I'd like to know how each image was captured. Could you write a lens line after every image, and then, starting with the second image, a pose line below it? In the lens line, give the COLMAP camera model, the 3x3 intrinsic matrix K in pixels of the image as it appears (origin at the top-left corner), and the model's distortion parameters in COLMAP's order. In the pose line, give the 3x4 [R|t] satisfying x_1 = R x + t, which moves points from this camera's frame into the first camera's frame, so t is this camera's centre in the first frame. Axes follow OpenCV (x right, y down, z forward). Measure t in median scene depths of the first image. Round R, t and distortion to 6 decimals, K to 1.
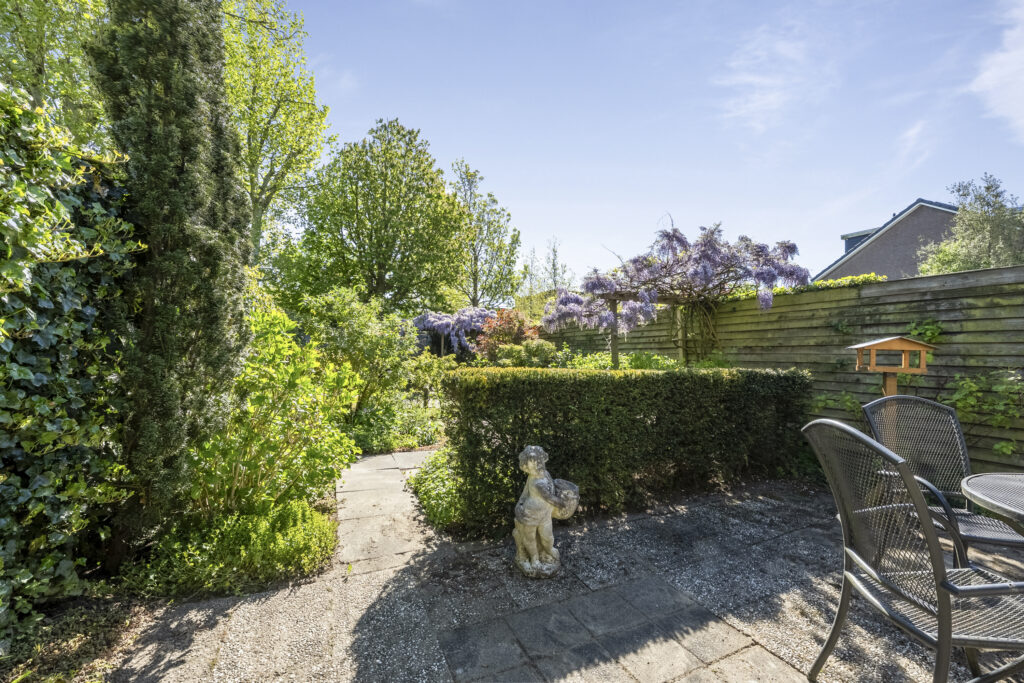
lens RADIAL K [[415.3, 0, 518.0], [0, 415.3, 343.8], [0, 0, 1]] dist [-0.001212, -0.000147]
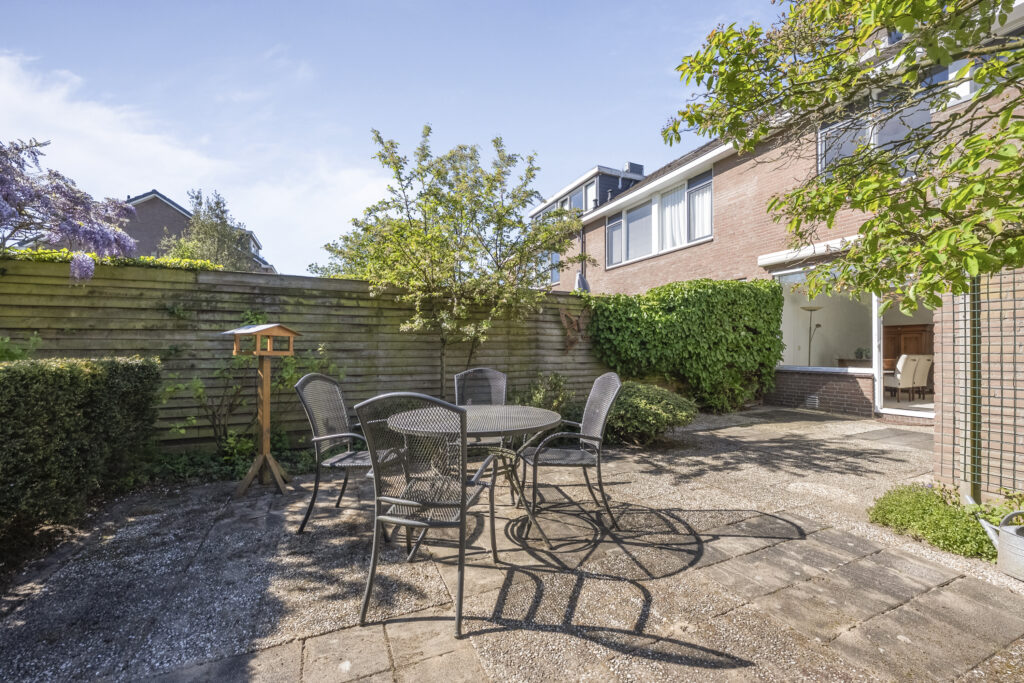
lens RADIAL K [[415.3, 0, 518.0], [0, 415.3, 343.8], [0, 0, 1]] dist [-0.001212, -0.000147]
pose [[0.033117, -0.006218, 0.999432, -0.149122], [-0.026767, 0.999616, 0.007106, 0.007641], [-0.999093, -0.026988, 0.032938, 0.202723]]
